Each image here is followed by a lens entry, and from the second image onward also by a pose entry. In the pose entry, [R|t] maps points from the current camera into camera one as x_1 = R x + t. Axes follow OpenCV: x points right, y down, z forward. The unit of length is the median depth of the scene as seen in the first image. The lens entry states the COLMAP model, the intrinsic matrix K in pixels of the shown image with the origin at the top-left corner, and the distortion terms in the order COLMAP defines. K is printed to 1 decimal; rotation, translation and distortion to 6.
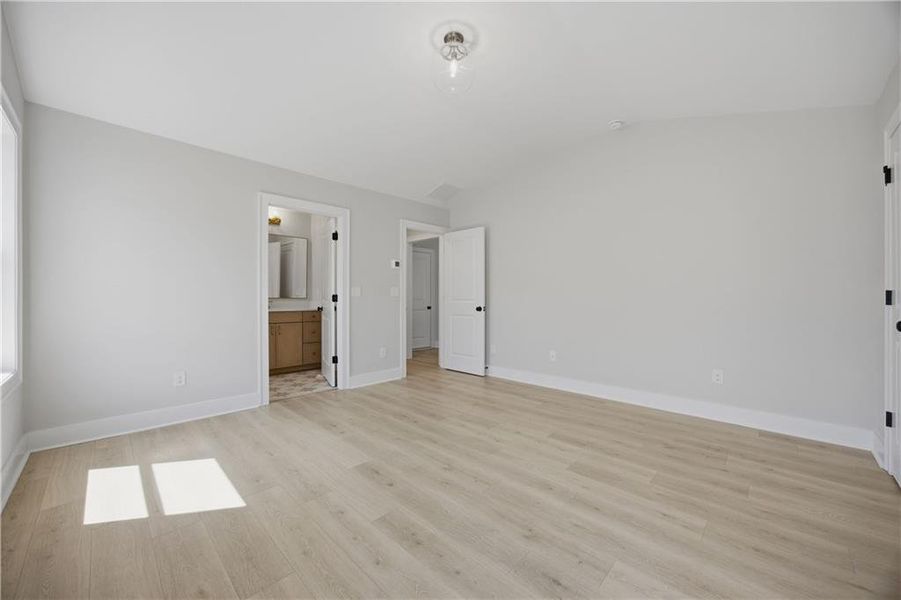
lens RADIAL K [[345.7, 0, 450.5], [0, 345.7, 300.0], [0, 0, 1]] dist [-0.016573, 0.000169]
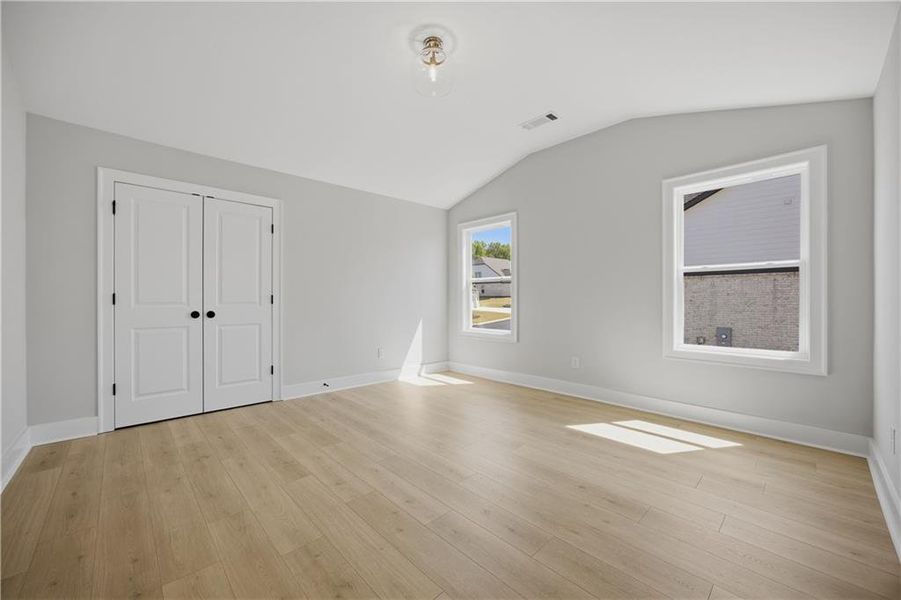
lens RADIAL K [[345.7, 0, 450.5], [0, 345.7, 300.0], [0, 0, 1]] dist [-0.016573, 0.000169]
pose [[-0.999607, -0.001232, 0.027995, -0.070860], [-0.001080, 0.999985, 0.005447, -0.009602], [-0.028001, 0.005414, -0.999593, 2.055432]]
